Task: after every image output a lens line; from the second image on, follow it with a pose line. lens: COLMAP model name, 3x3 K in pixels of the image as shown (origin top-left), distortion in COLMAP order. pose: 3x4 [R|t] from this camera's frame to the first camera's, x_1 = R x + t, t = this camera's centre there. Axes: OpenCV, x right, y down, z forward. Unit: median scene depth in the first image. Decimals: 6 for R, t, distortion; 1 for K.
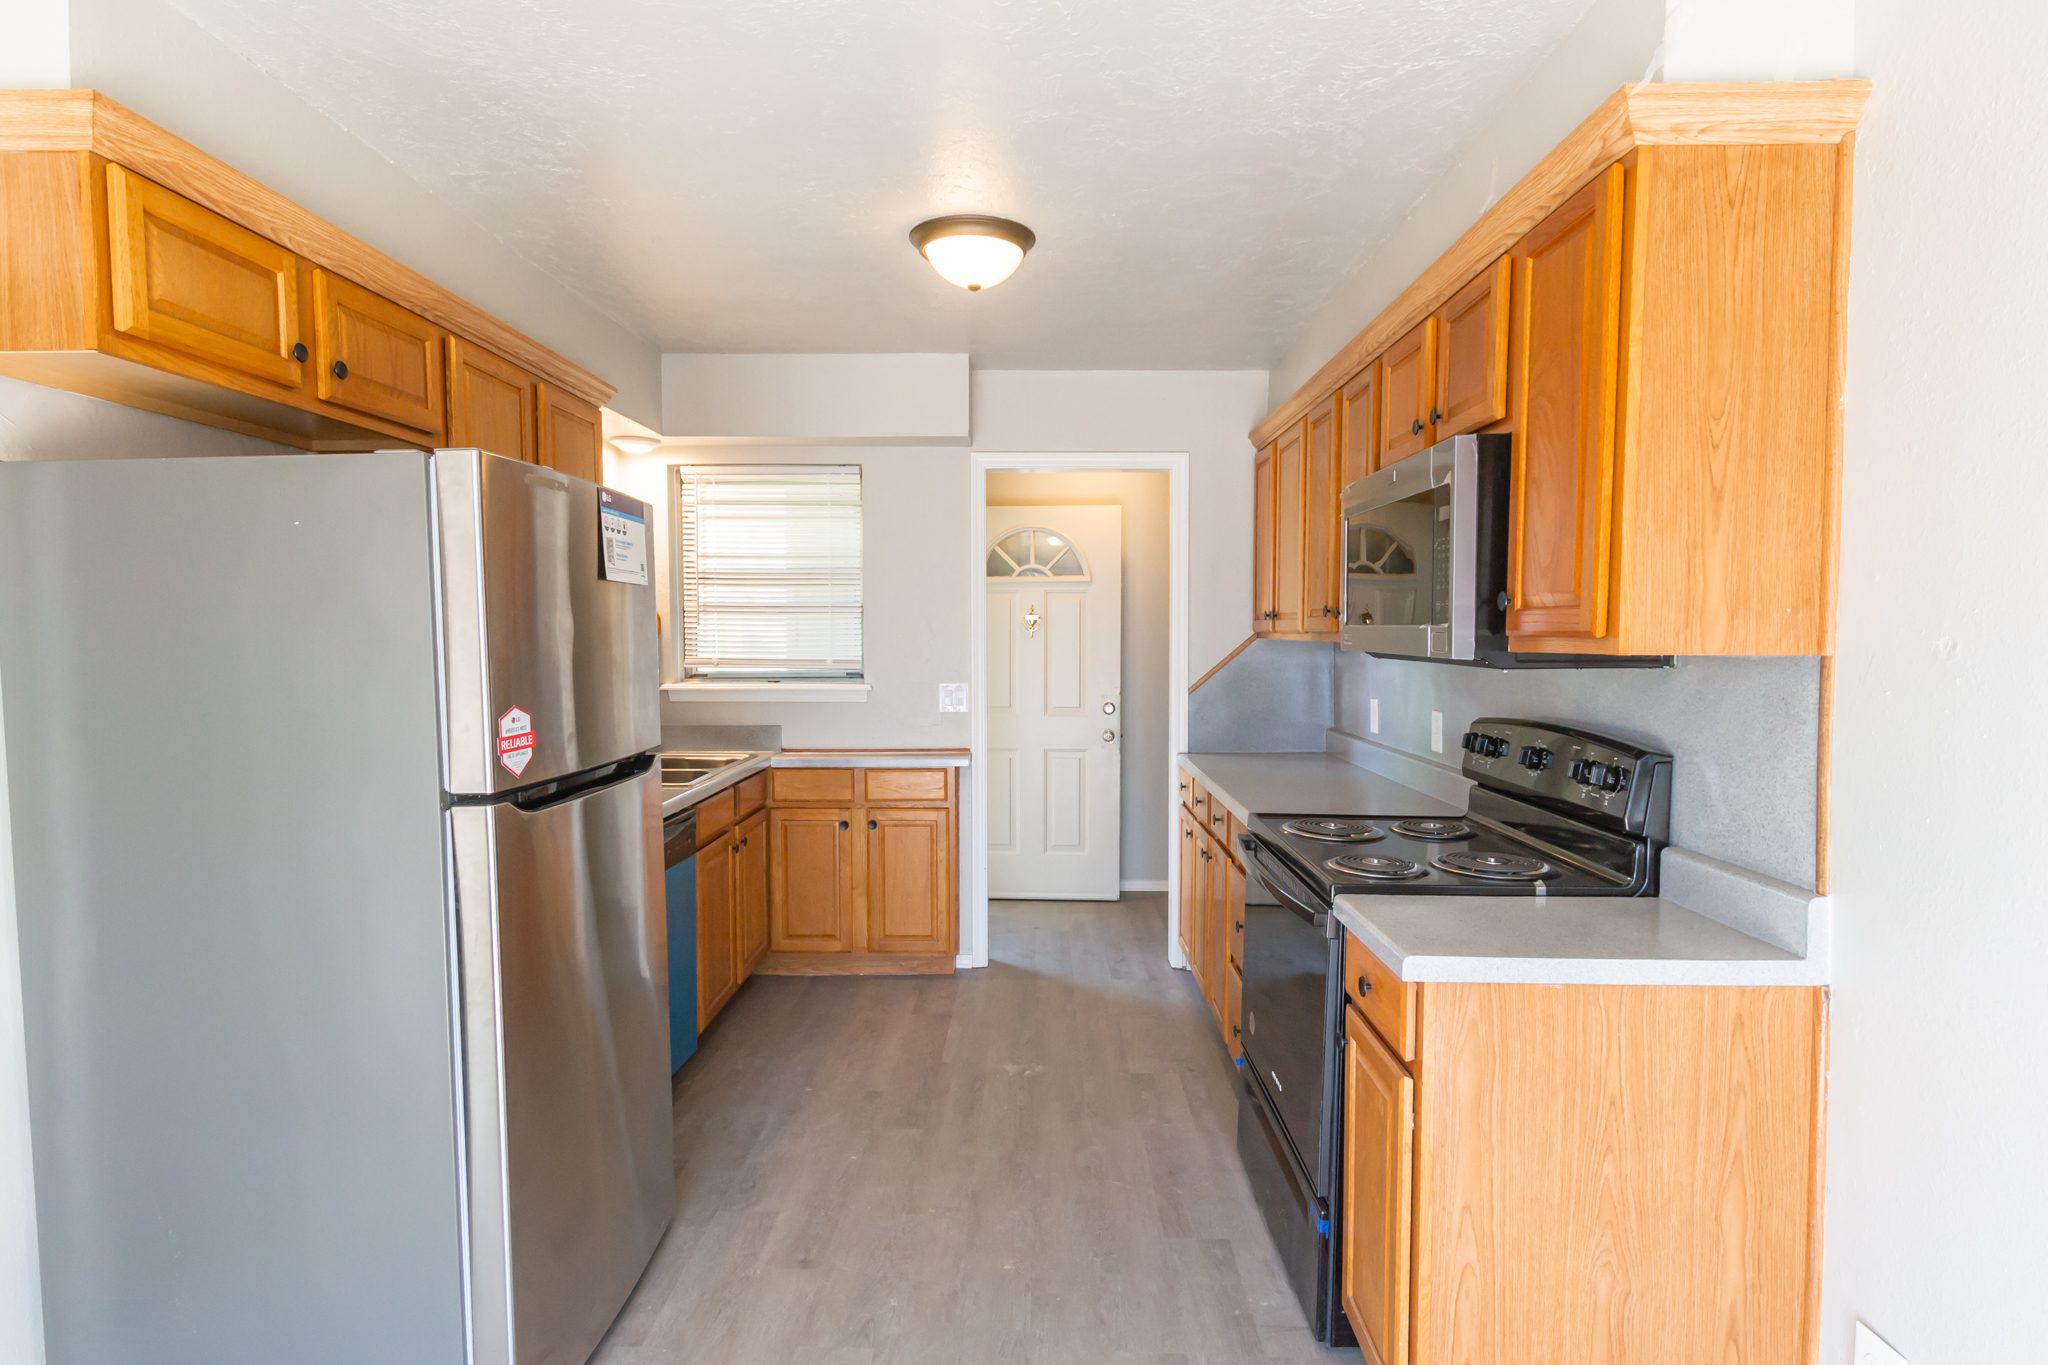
lens RADIAL K [[1070.2, 0, 1023.3], [0, 1070.2, 690.7], [0, 0, 1]] dist [-0.003103, -0.000791]
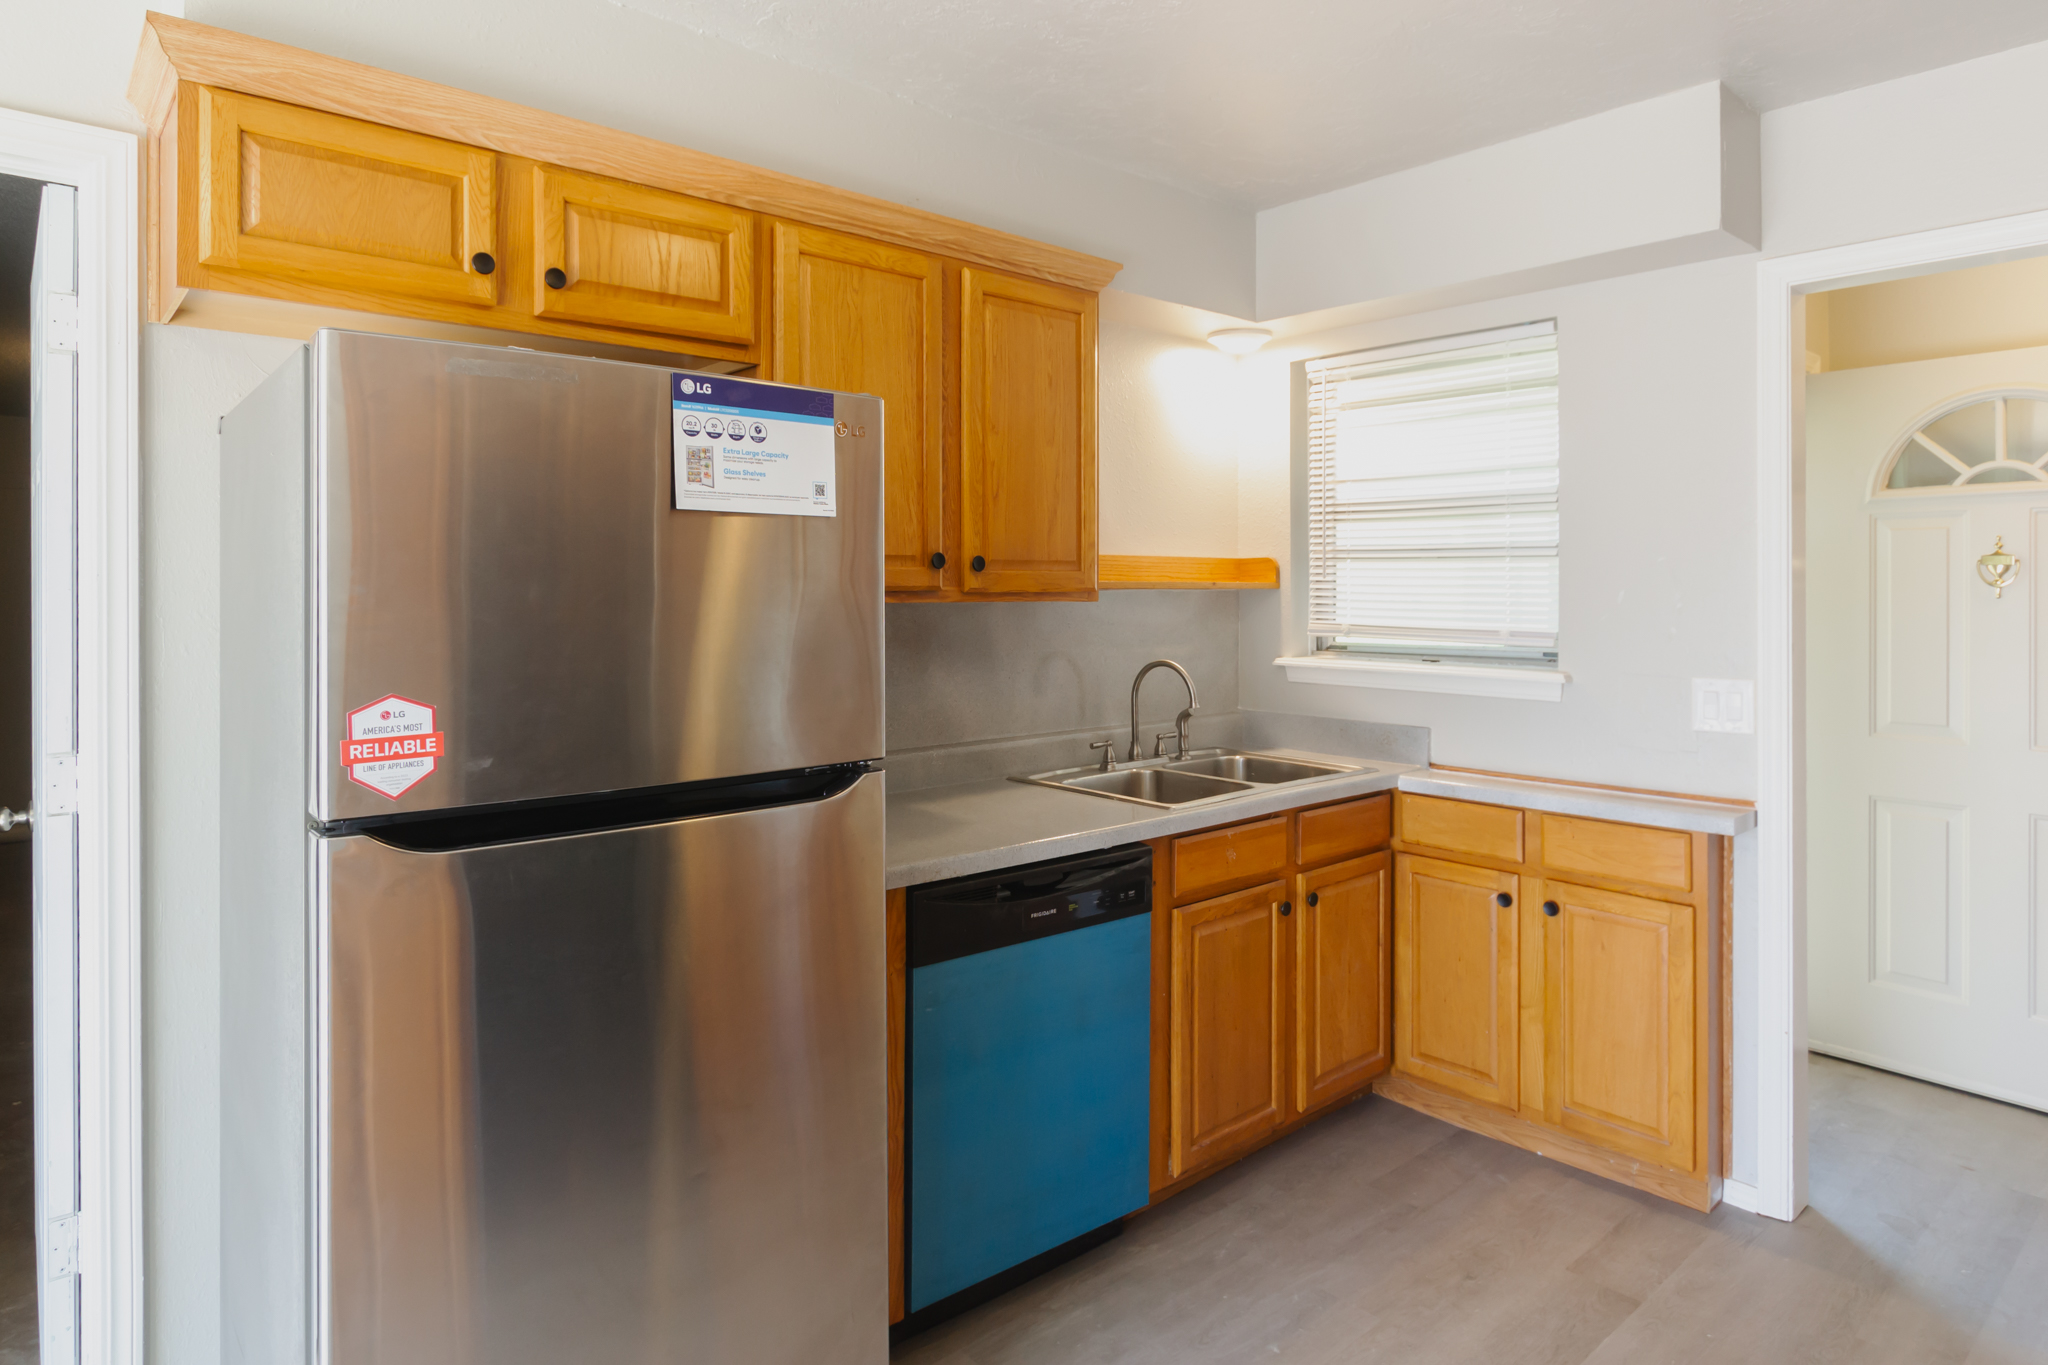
lens RADIAL K [[1161.9, 0, 1004.3], [0, 1161.9, 586.9], [0, 0, 1]] dist [-0.004134, -0.002462]
pose [[0.663334, 0.000992, -0.748322, 0.141505], [-0.042107, 0.998464, -0.036001, -0.018285], [0.747138, 0.055390, 0.662358, 0.330018]]
